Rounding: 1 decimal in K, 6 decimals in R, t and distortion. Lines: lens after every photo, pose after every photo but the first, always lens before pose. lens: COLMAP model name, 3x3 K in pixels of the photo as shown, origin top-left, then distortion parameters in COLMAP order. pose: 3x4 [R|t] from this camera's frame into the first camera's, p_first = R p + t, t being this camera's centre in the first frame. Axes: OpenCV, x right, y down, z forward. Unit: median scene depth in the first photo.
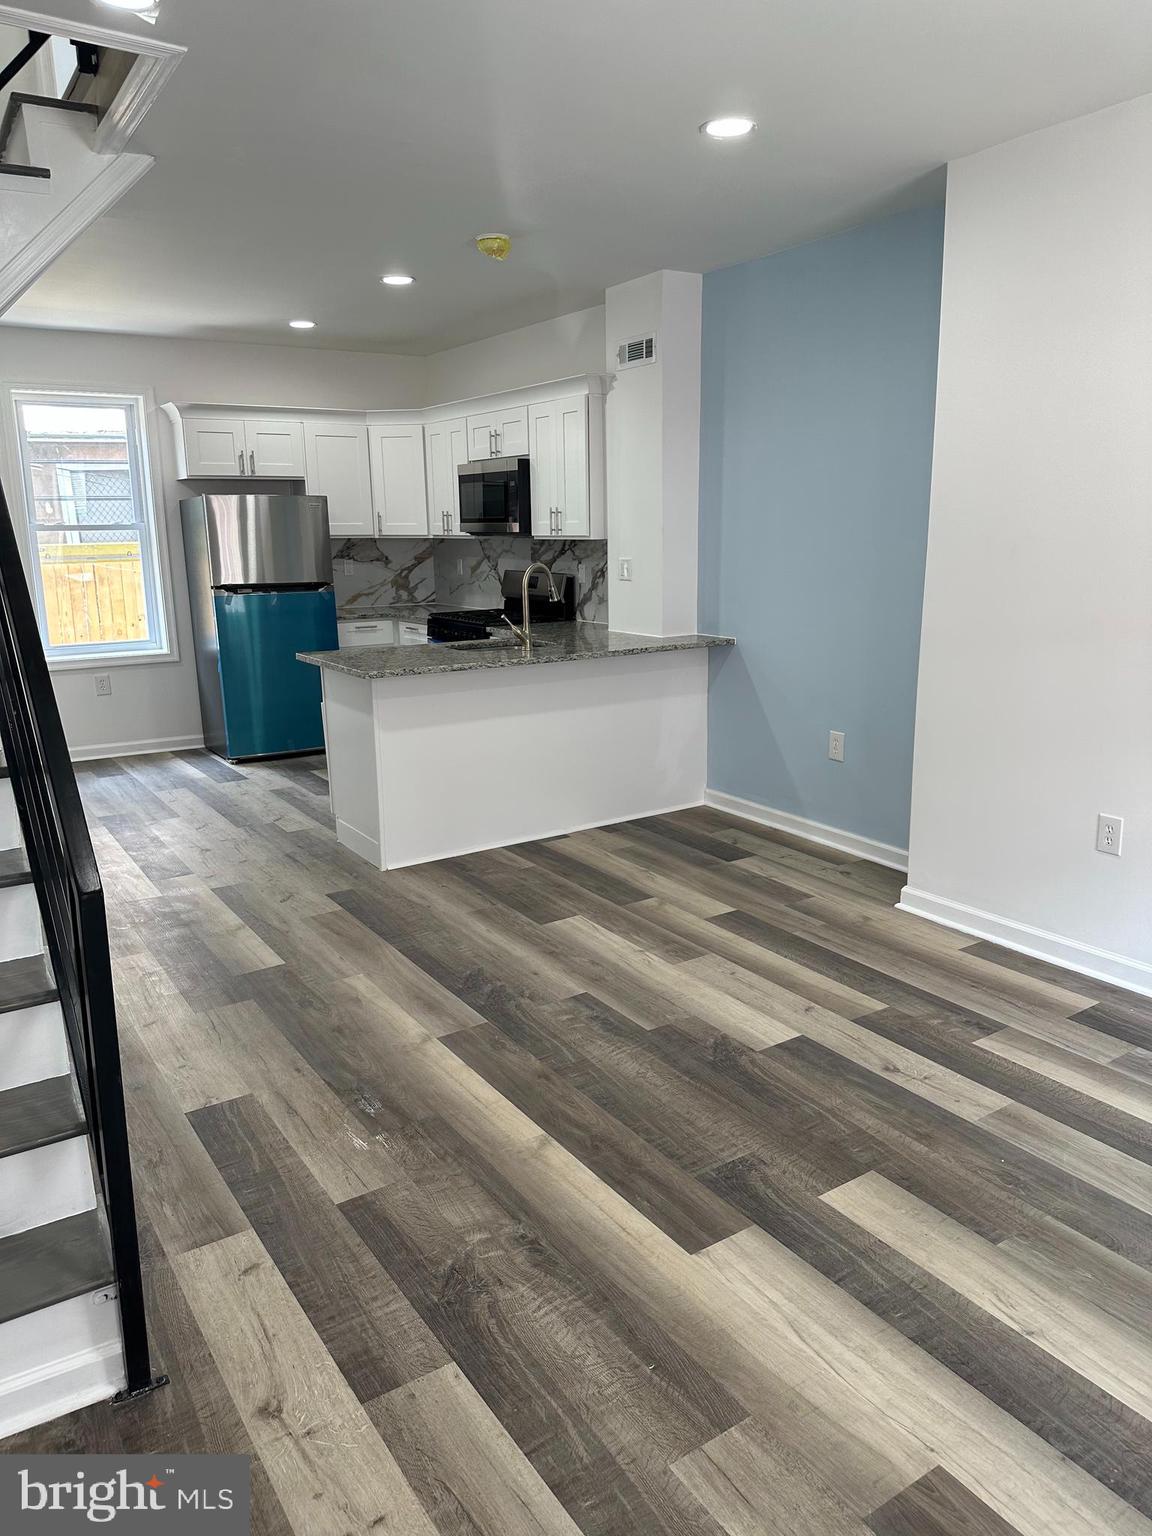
lens RADIAL K [[1073.4, 0, 584.0], [0, 1073.4, 781.2], [0, 0, 1]] dist [0.142400, -0.269811]
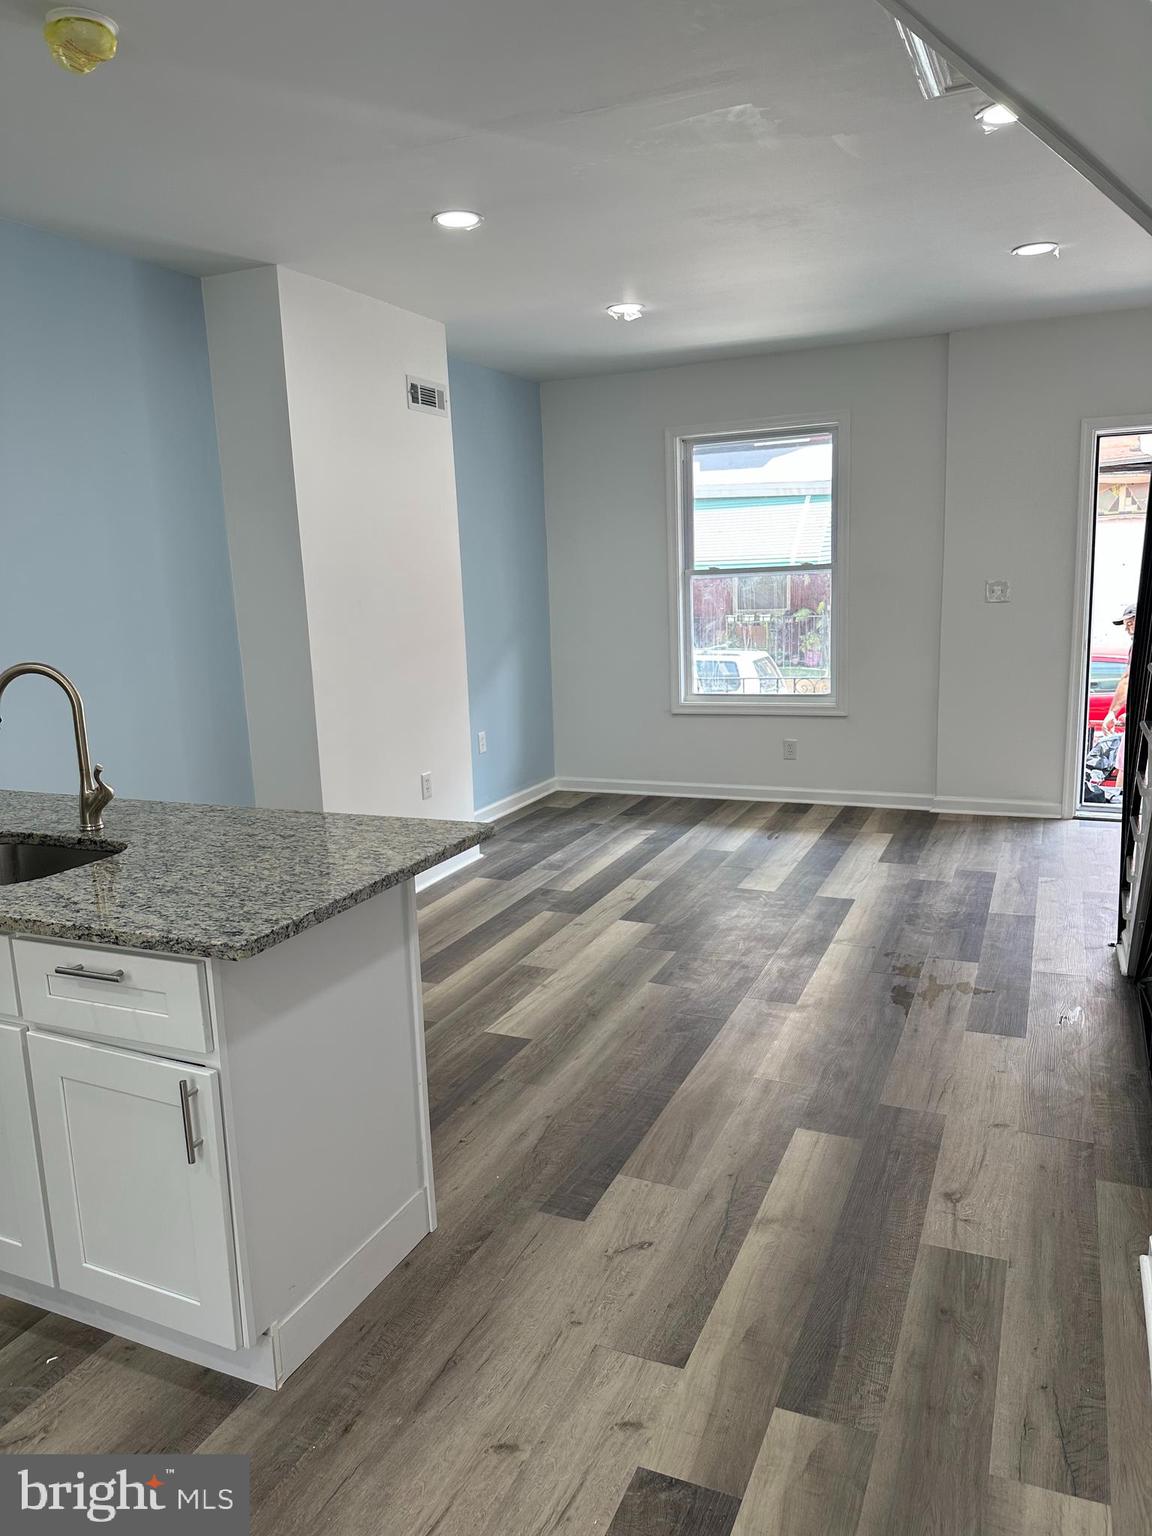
lens RADIAL K [[1076.2, 0, 570.2], [0, 1076.2, 769.6], [0, 0, 1]] dist [0.077206, -0.111658]
pose [[-0.533905, -0.125565, 0.836169, -0.526479], [0.234522, 0.928121, 0.289119, -0.214849], [-0.812370, 0.350462, -0.466081, 0.922618]]
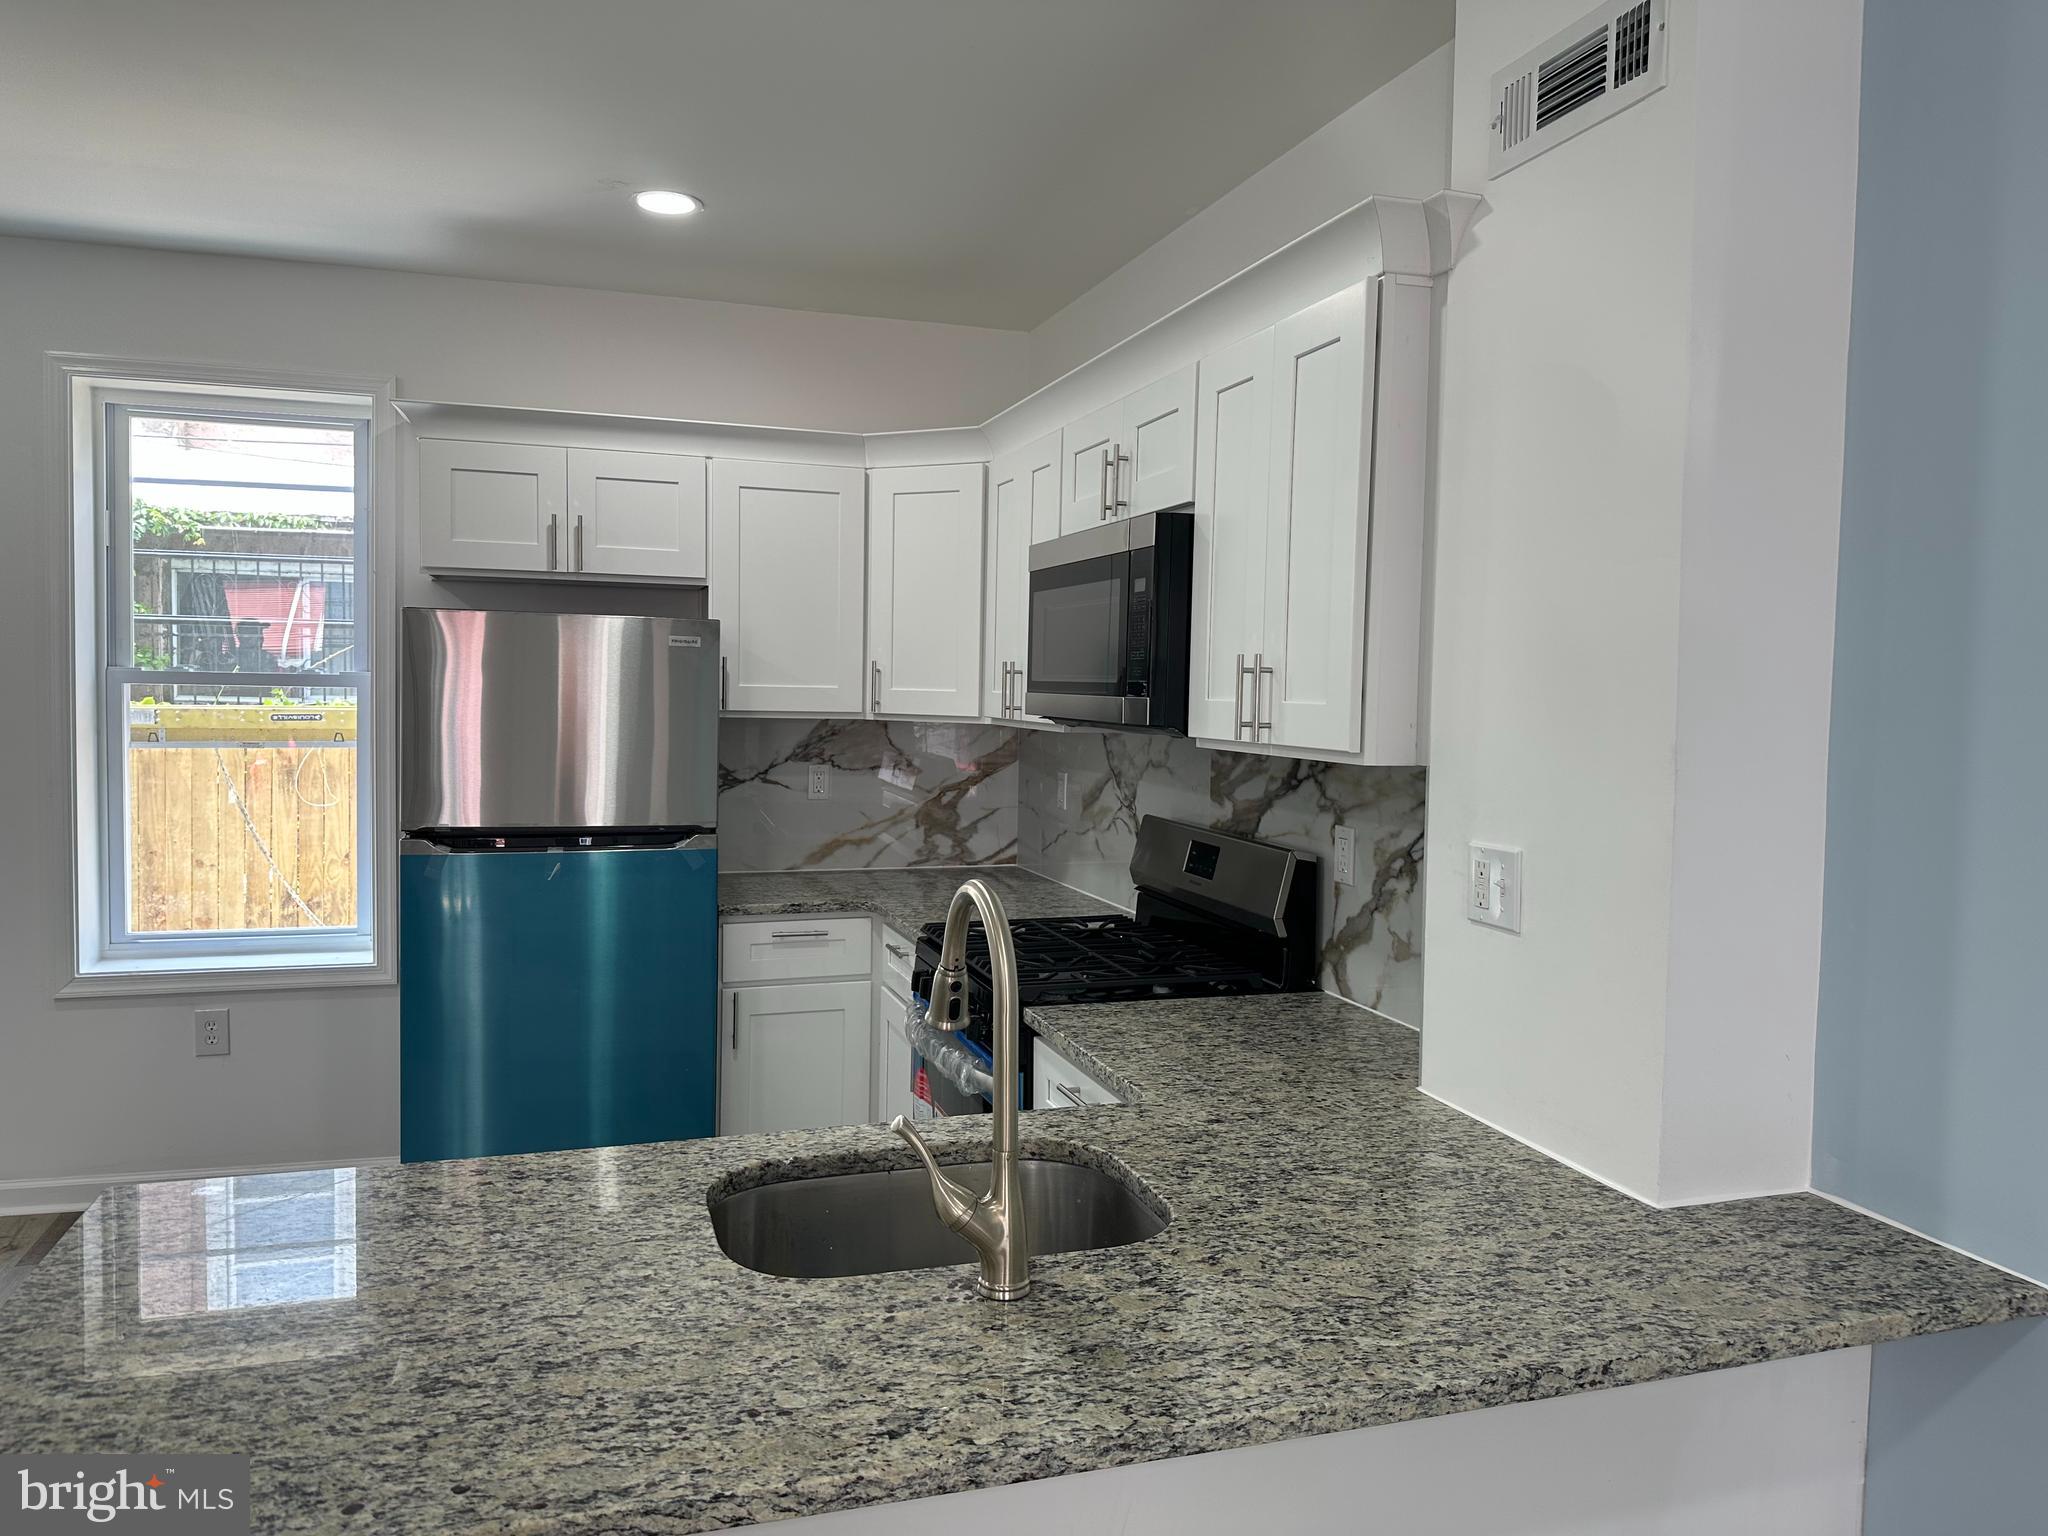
lens RADIAL K [[1443.5, 0, 1008.9], [0, 1443.5, 763.1], [0, 0, 1]] dist [0.062183, -0.081823]
pose [[0.962686, 0.046577, -0.266583, 0.017834], [-0.093030, 0.982001, -0.164377, -0.158330], [0.254129, 0.183044, 0.949691, 0.635858]]
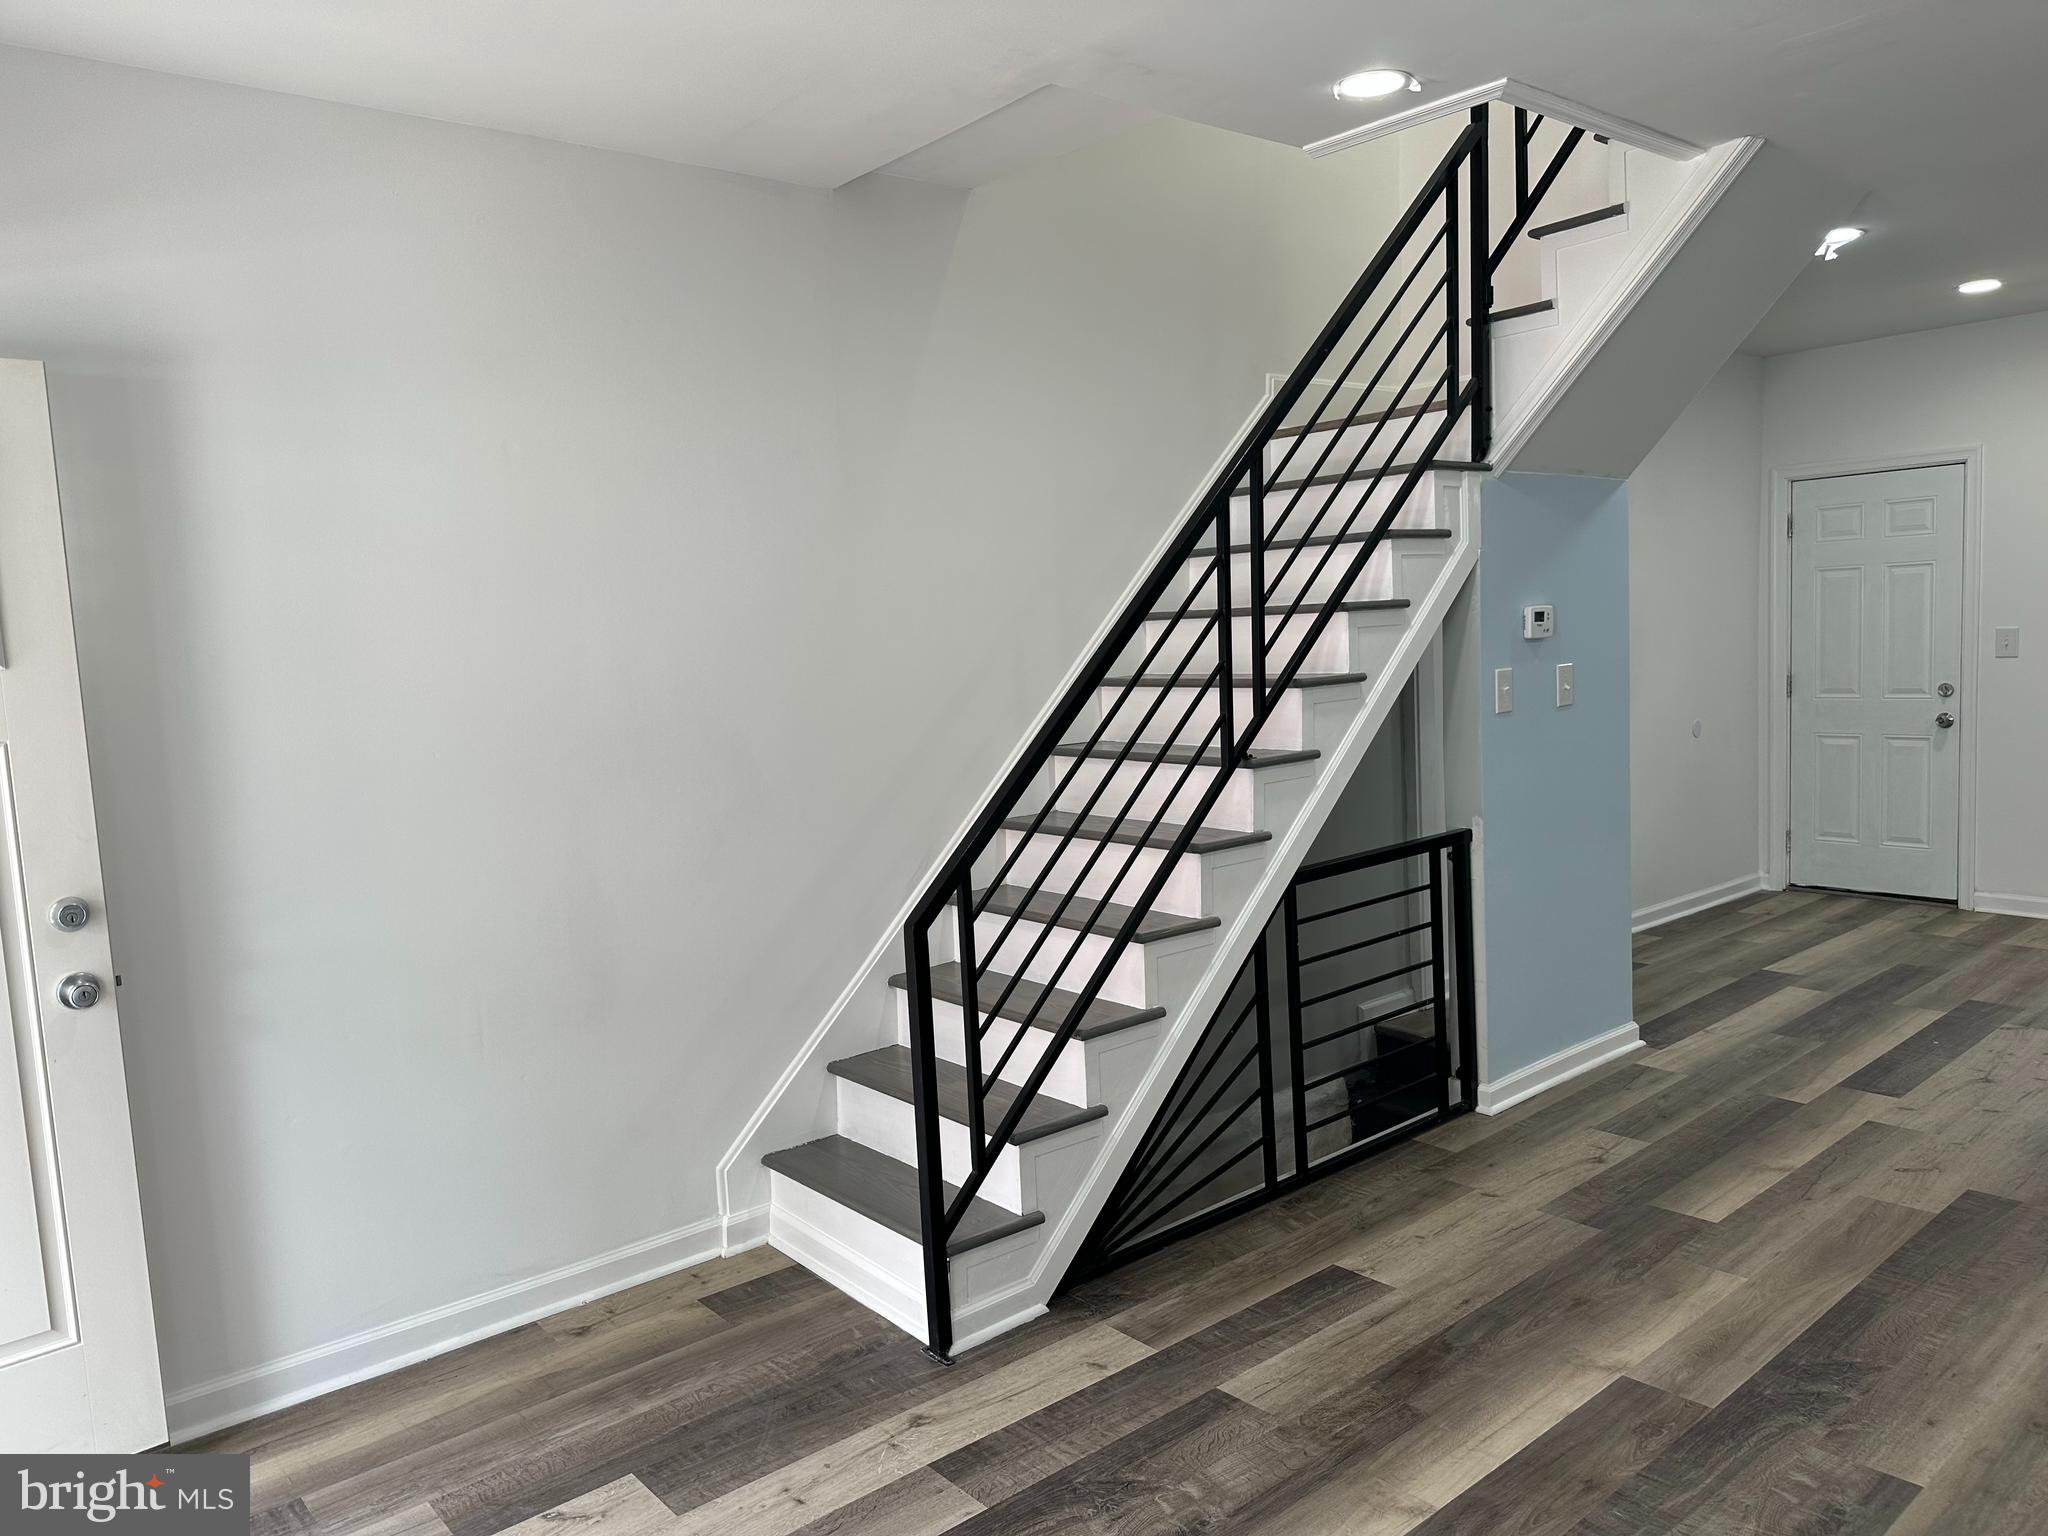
lens RADIAL K [[1417.3, 0, 1017.6], [0, 1417.3, 773.3], [0, 0, 1]] dist [-0.001048, -0.022457]
pose [[0.107825, 0.106603, -0.988438, 0.360012], [-0.184145, 0.979172, 0.085516, -0.073296], [0.976967, 0.172795, 0.125210, 0.261202]]
